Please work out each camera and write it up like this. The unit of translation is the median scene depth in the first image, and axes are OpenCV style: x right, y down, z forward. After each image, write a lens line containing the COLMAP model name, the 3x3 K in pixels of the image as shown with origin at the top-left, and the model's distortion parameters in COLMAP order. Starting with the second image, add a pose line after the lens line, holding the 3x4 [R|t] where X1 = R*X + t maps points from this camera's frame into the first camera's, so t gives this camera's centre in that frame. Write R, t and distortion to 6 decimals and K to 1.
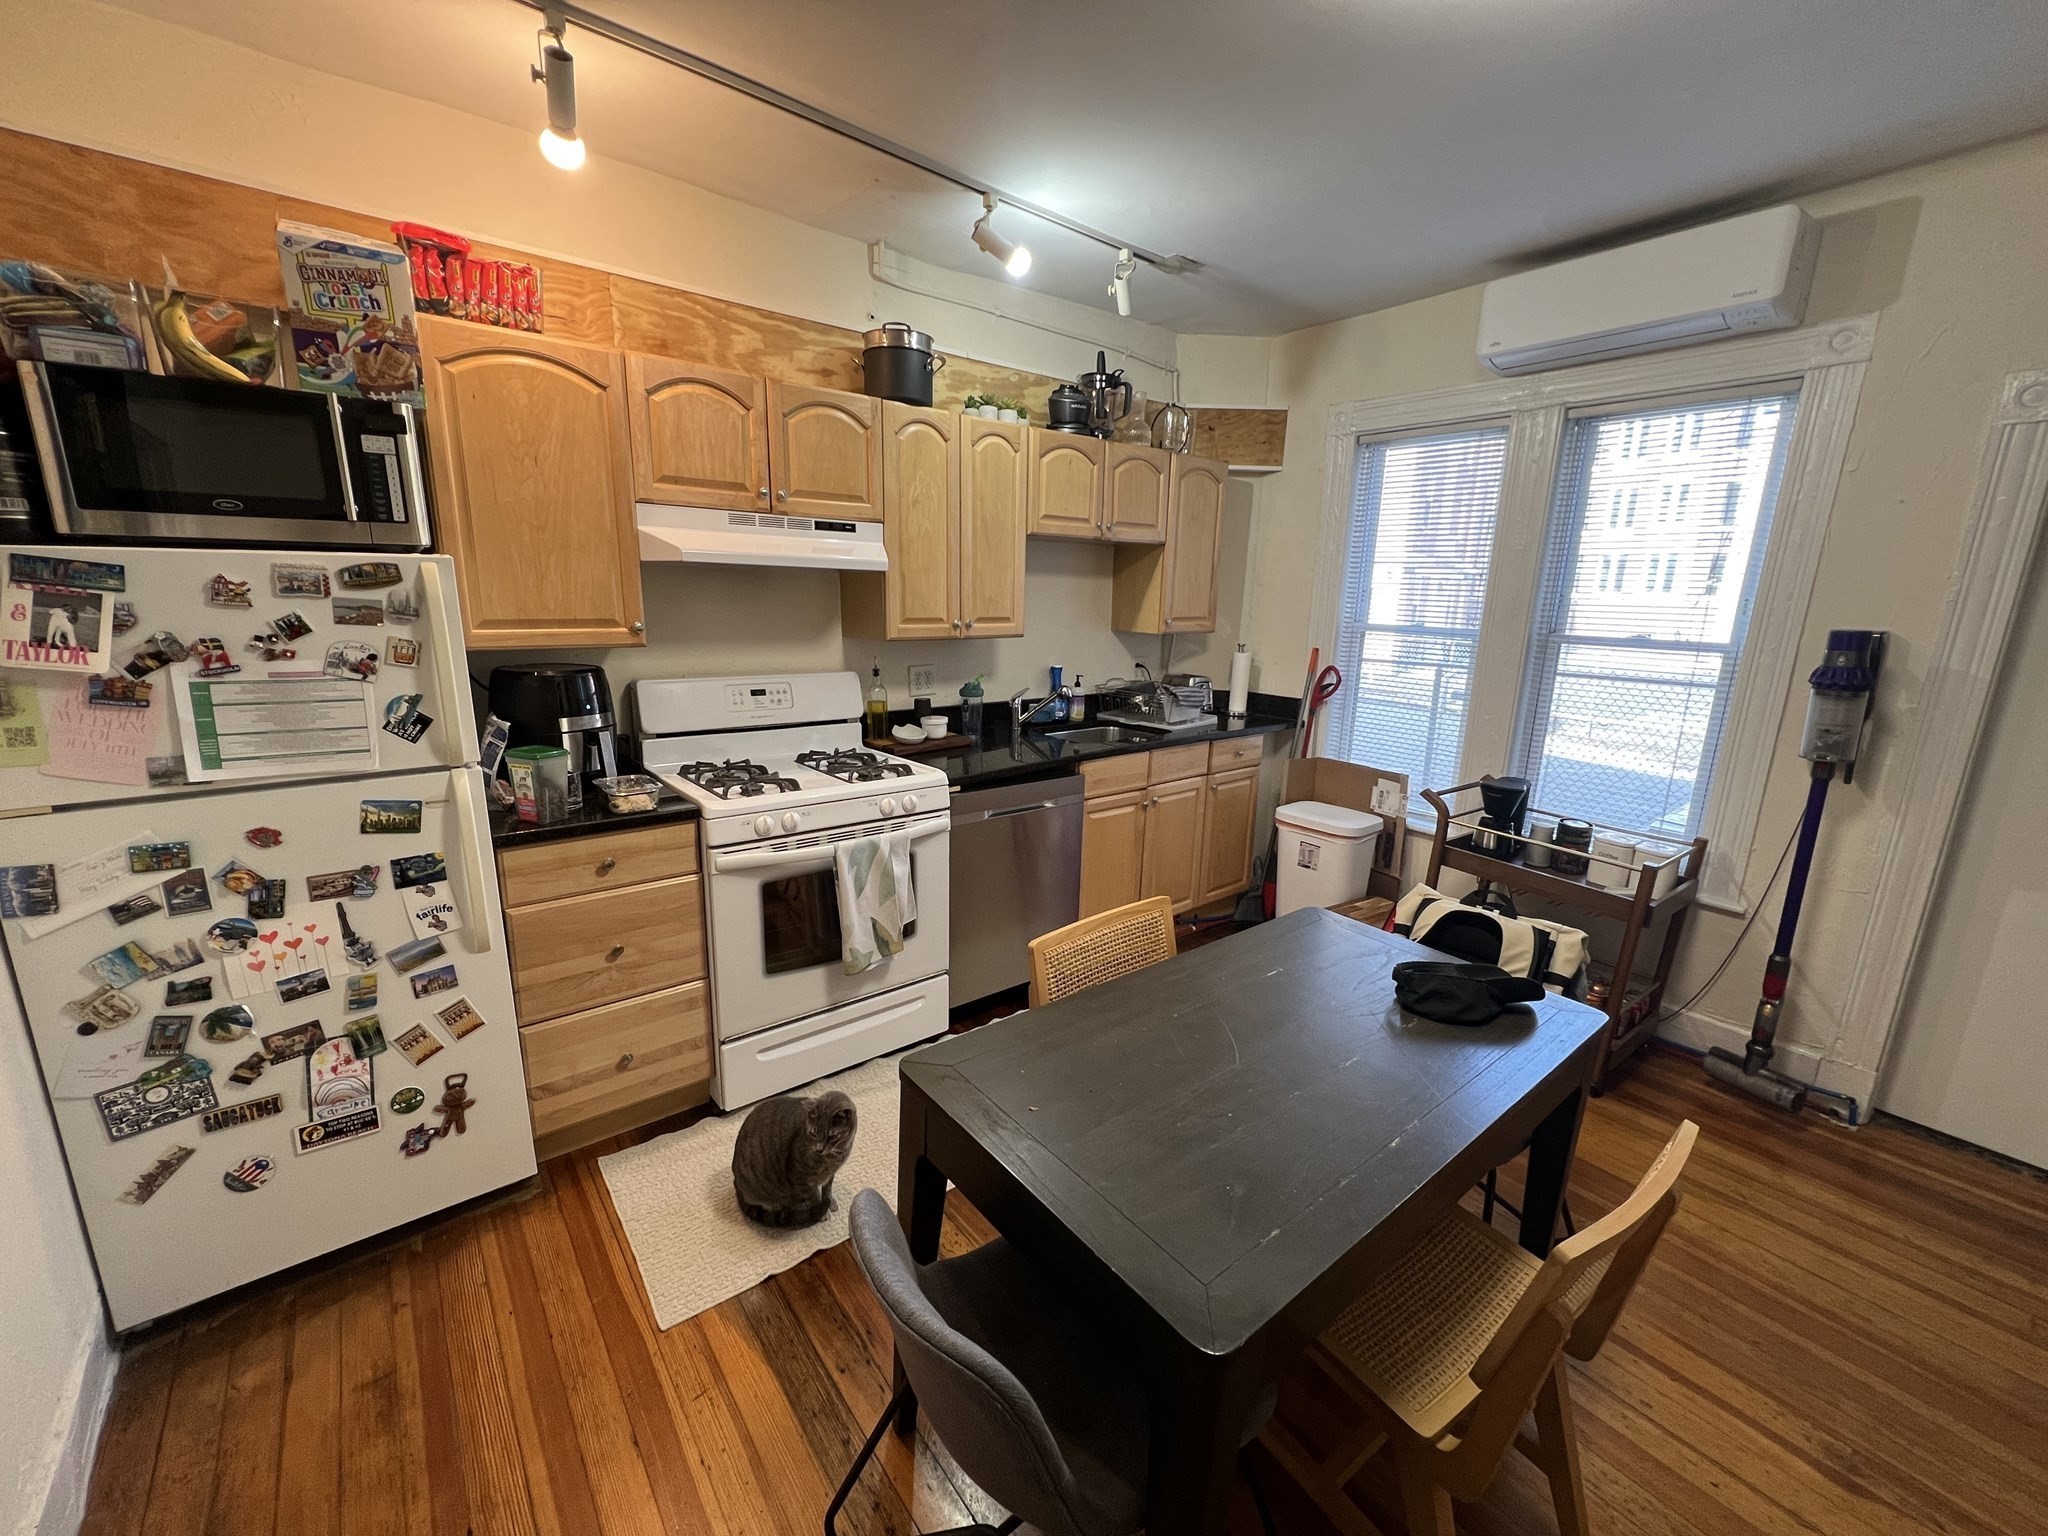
lens RADIAL K [[816.7, 0, 1021.1], [0, 816.7, 777.2], [0, 0, 1]] dist [-0.001309, -0.000782]
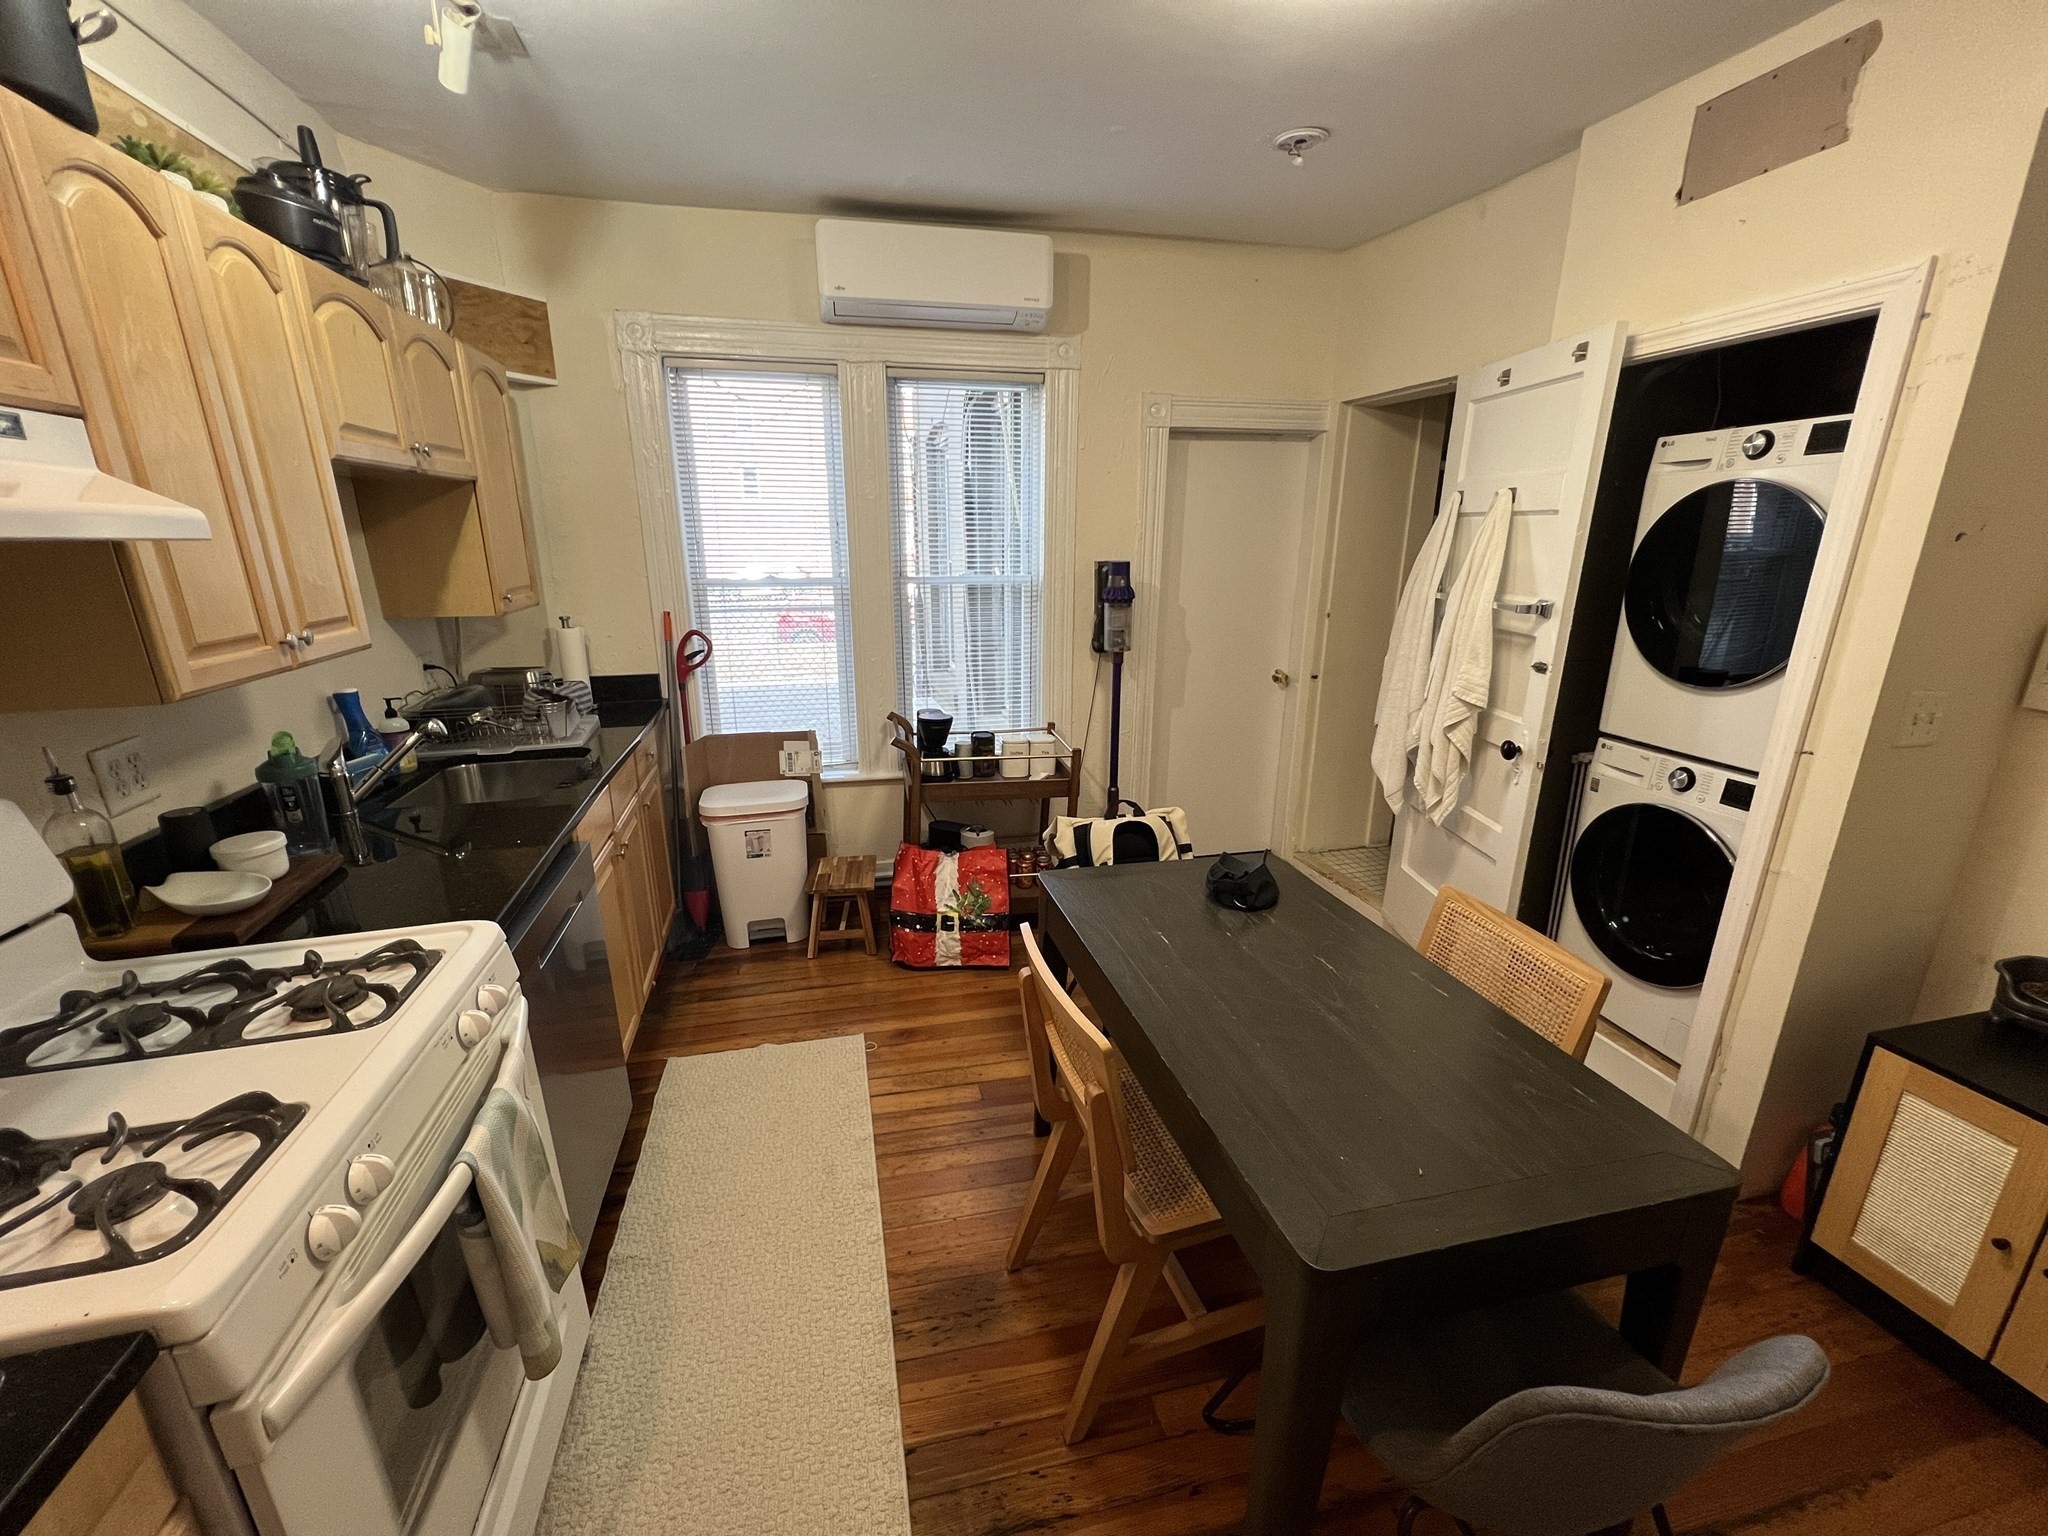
lens RADIAL K [[816.7, 0, 1015.7], [0, 816.7, 774.6], [0, 0, 1]] dist [-0.001309, -0.000782]
pose [[0.420541, -0.278696, 0.863408, -0.306343], [0.218586, 0.954742, 0.201711, -0.103646], [-0.880549, 0.103901, 0.462427, 0.360104]]
